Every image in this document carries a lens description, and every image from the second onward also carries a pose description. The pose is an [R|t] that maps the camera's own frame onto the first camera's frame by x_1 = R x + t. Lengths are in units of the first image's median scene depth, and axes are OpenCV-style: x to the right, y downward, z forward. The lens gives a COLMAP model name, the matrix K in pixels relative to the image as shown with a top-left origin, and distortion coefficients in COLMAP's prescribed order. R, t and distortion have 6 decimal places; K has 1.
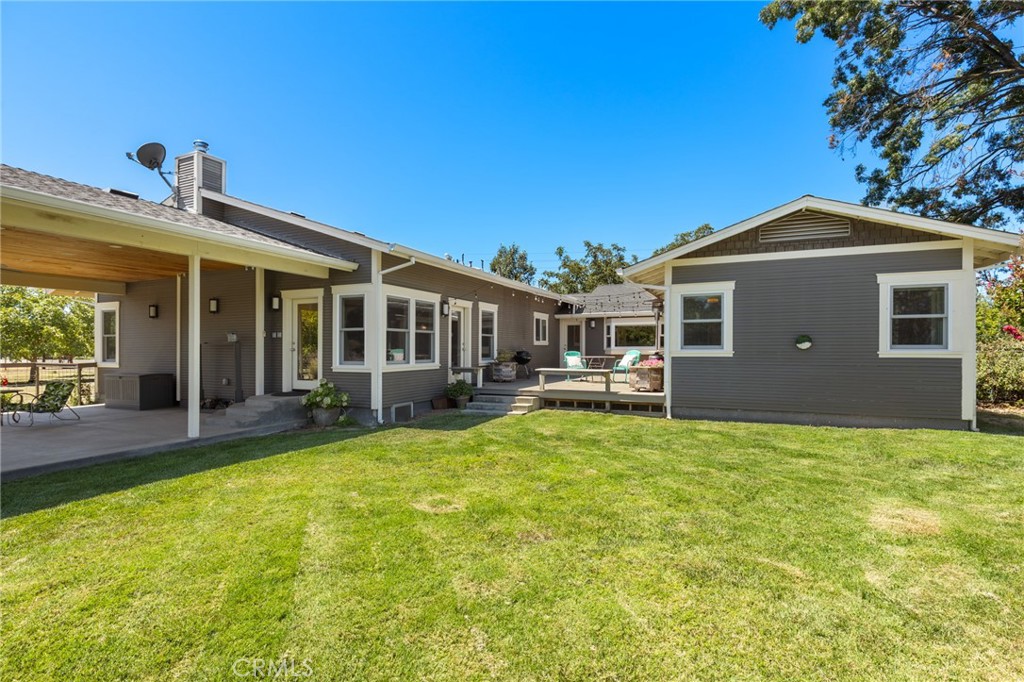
lens RADIAL K [[498.3, 0, 507.0], [0, 498.3, 348.6], [0, 0, 1]] dist [-0.006721, -0.000020]
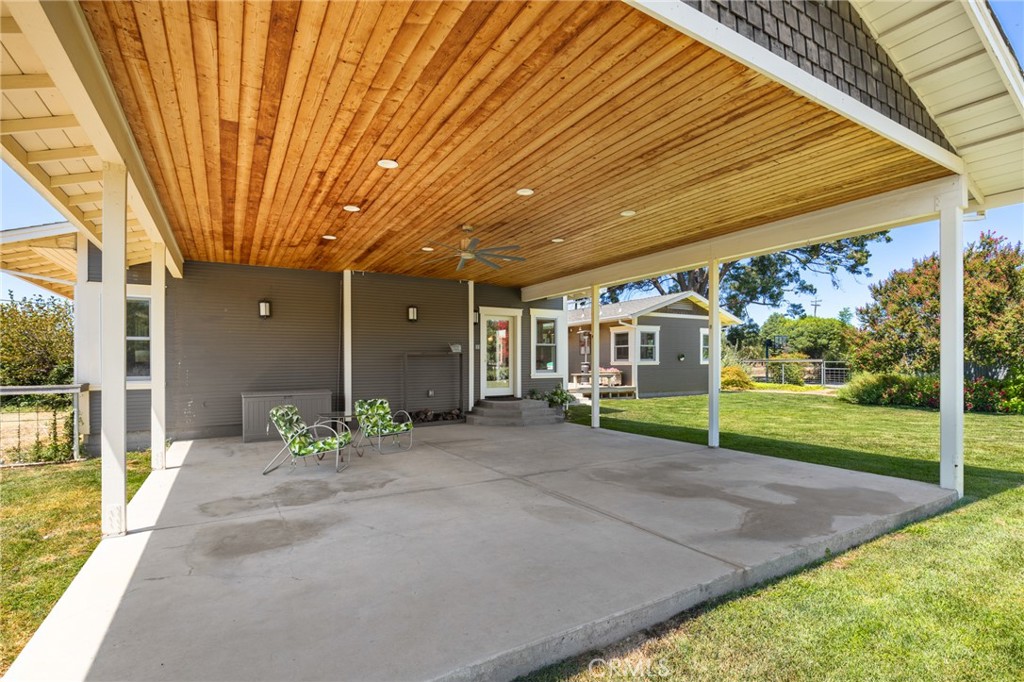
lens RADIAL K [[484.9, 0, 508.8], [0, 484.9, 375.5], [0, 0, 1]] dist [-0.004325, -0.000072]
pose [[0.583691, -0.020718, 0.811711, -1.212163], [0.005693, 0.999754, 0.021423, 0.012021], [-0.811956, -0.007884, 0.583666, 0.311301]]
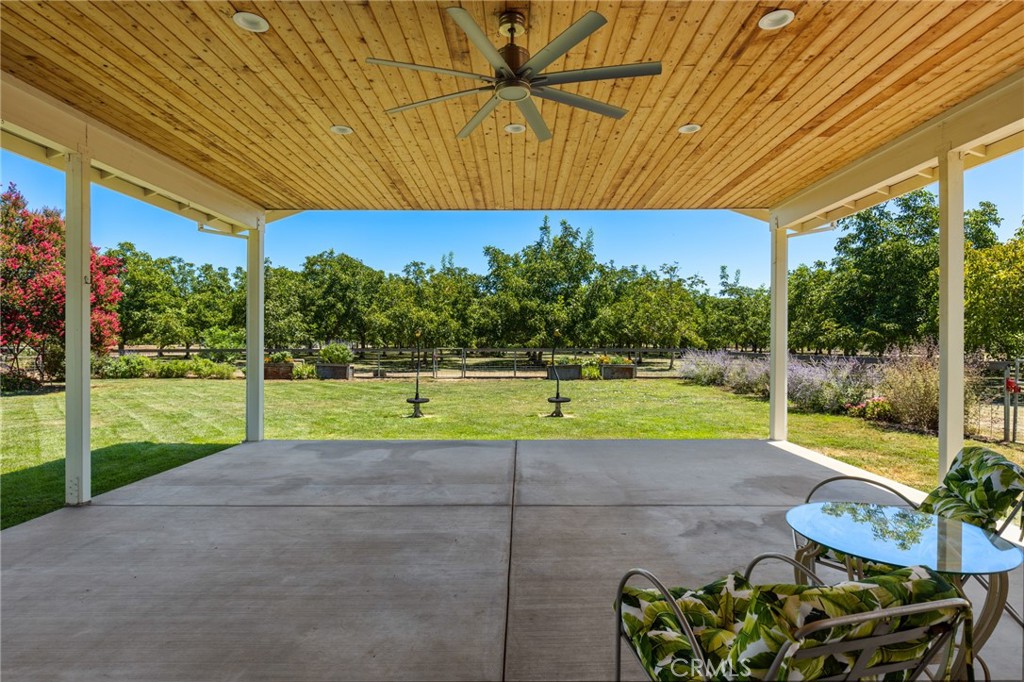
lens RADIAL K [[513.8, 0, 512.7], [0, 513.8, 339.6], [0, 0, 1]] dist [-0.000424, 0.000050]
pose [[-0.917037, 0.002610, -0.398793, -0.666488], [0.004258, 0.999986, -0.003246, 0.008887], [0.398779, -0.004675, -0.917035, 0.926917]]
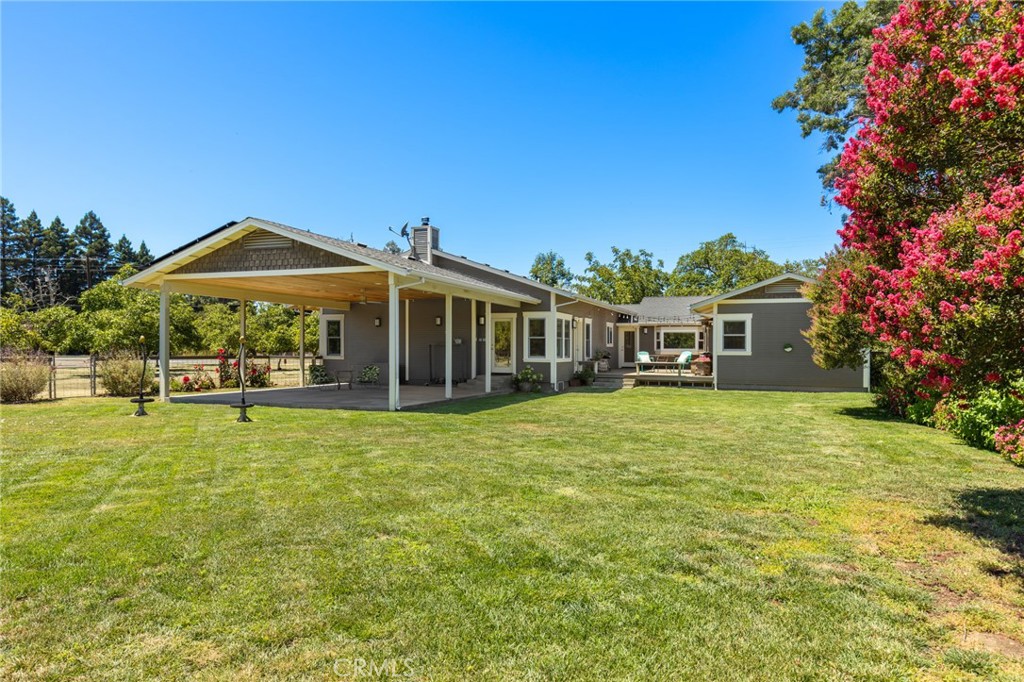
lens RADIAL K [[631.0, 0, 507.9], [0, 631.0, 330.7], [0, 0, 1]] dist [-0.009036, -0.001513]
pose [[0.998477, 0.012106, 0.053820, -0.467620], [-0.010540, 0.999516, -0.029284, 0.002828], [-0.054149, 0.028672, 0.998121, -1.047796]]
